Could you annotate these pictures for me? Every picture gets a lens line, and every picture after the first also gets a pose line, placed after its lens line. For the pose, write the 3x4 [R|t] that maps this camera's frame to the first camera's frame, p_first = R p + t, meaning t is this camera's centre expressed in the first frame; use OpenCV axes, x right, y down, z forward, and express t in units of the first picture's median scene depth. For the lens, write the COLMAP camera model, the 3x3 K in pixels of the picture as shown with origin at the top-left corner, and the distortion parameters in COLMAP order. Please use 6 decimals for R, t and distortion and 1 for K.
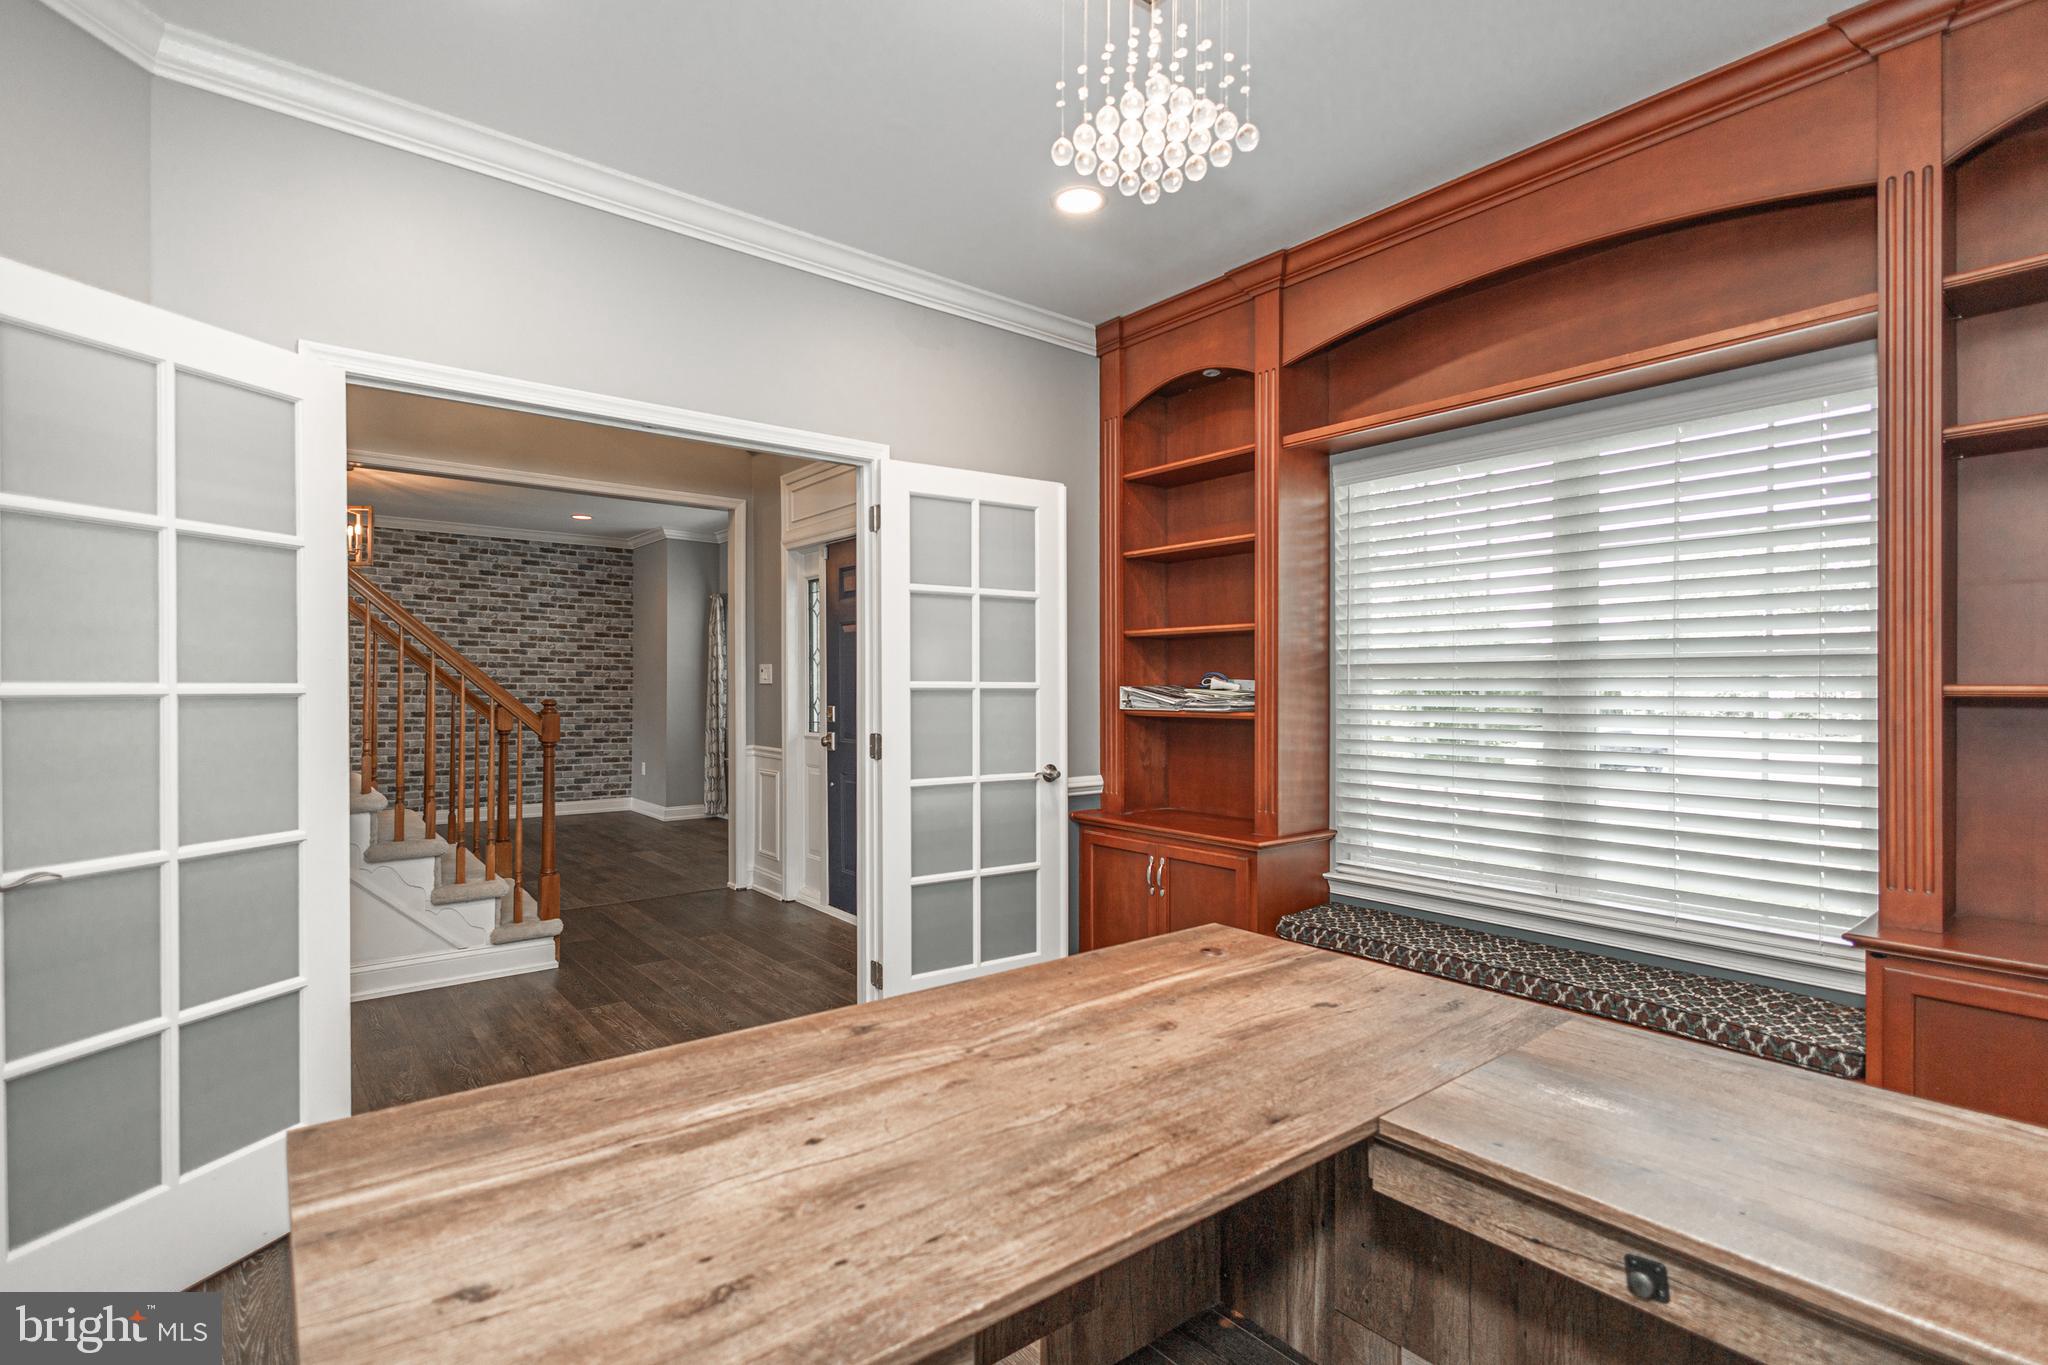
lens RADIAL K [[964.4, 0, 1016.6], [0, 964.4, 675.0], [0, 0, 1]] dist [0.004834, 0.000051]
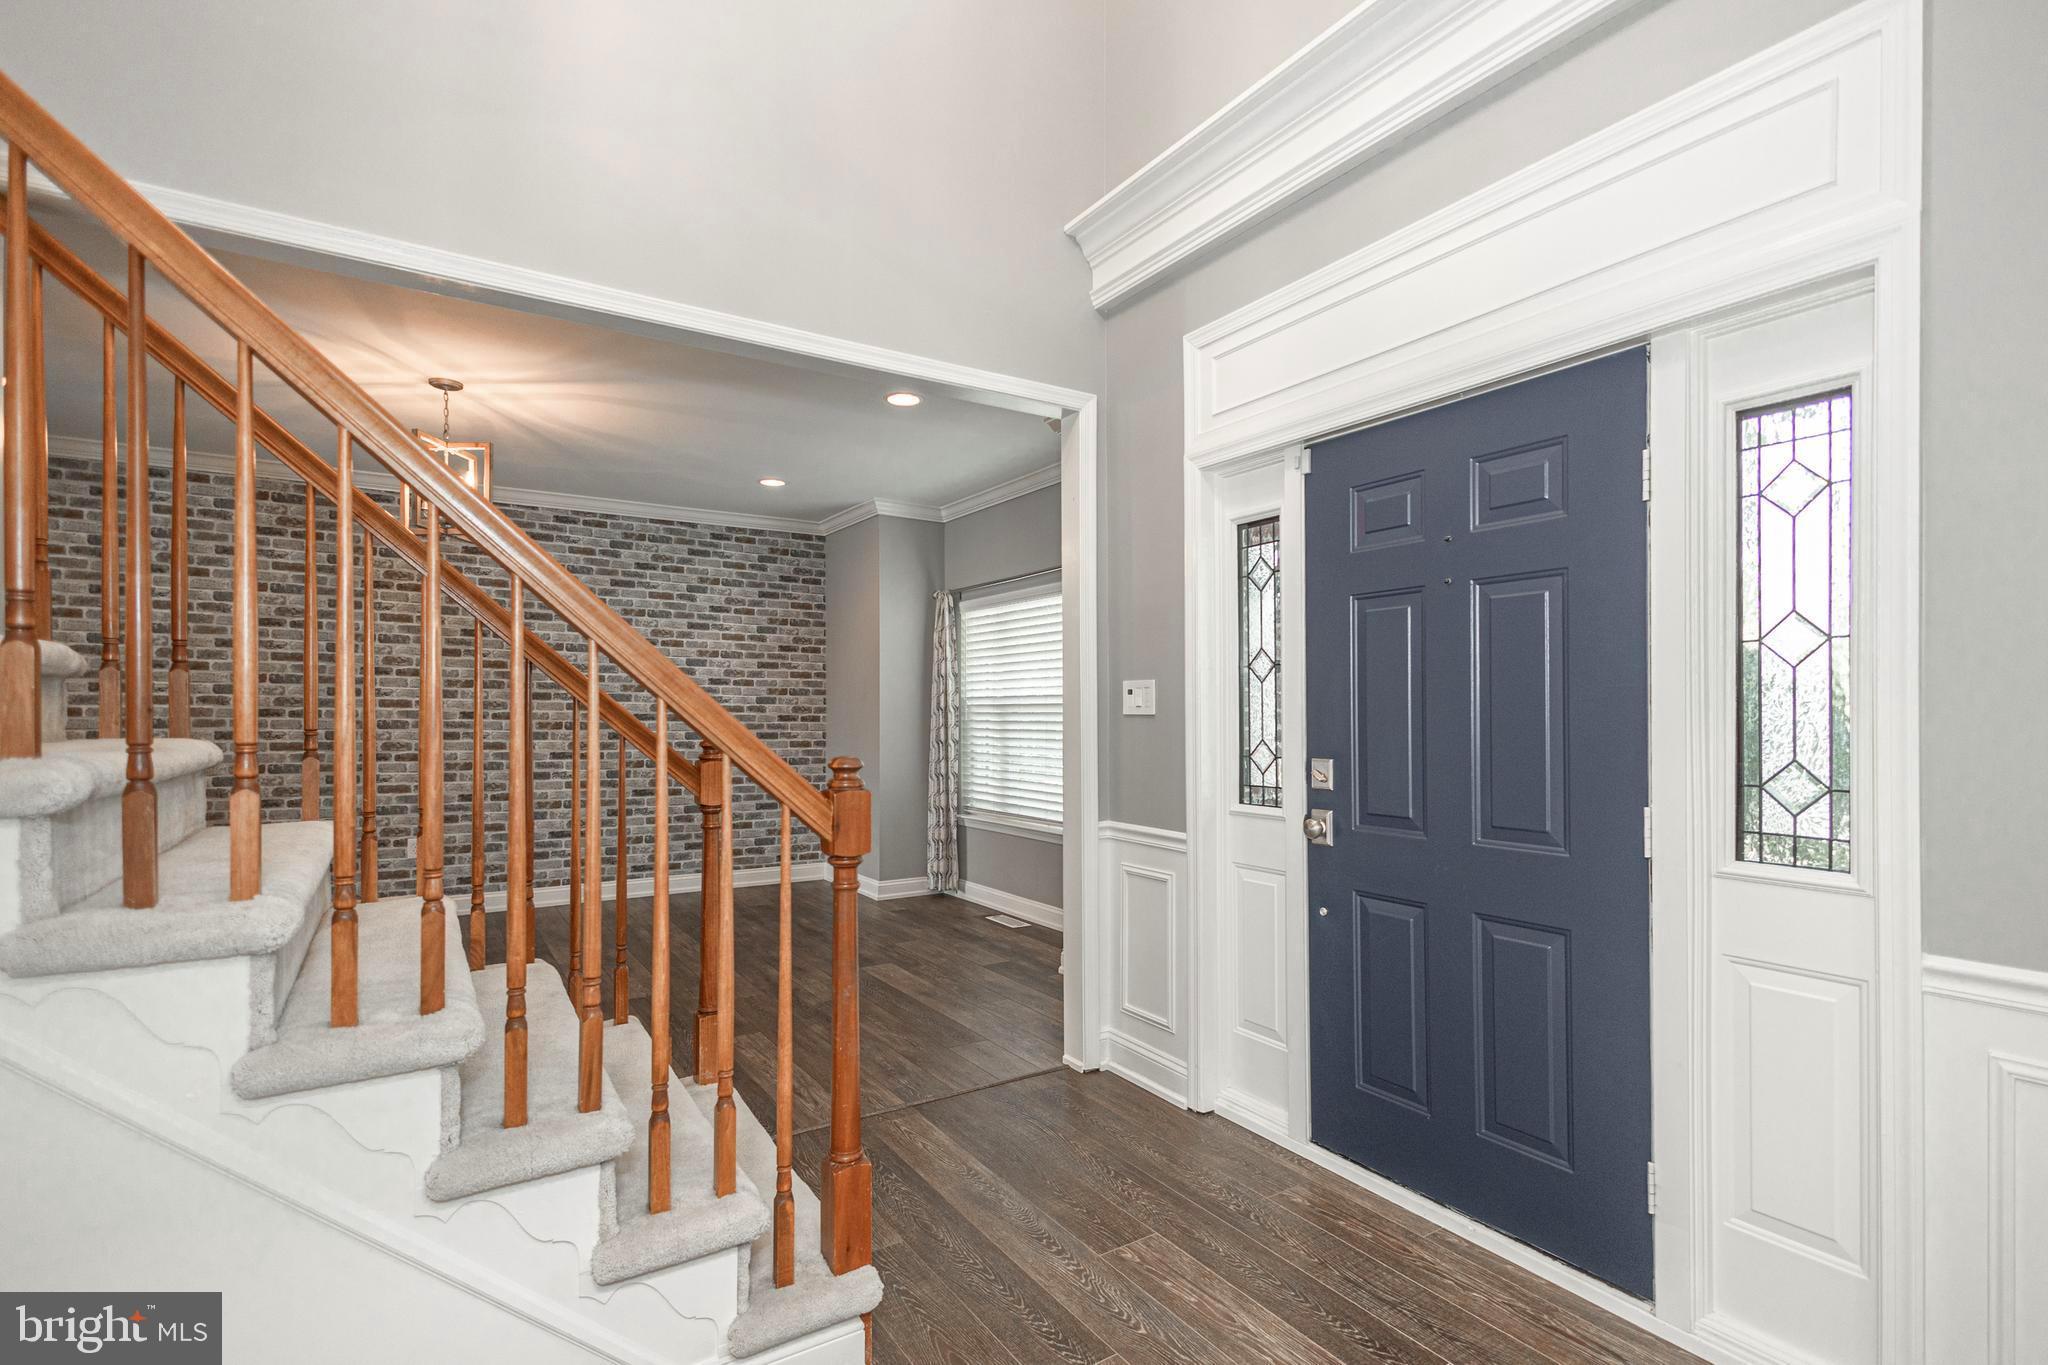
lens RADIAL K [[944.6, 0, 1028.8], [0, 944.6, 683.9], [0, 0, 1]] dist [0.002946, 0.000119]
pose [[0.995857, -0.010049, -0.090379, -0.183781], [0.008628, 0.999833, -0.016100, -0.000366], [0.090525, 0.015254, 0.995777, 0.294698]]
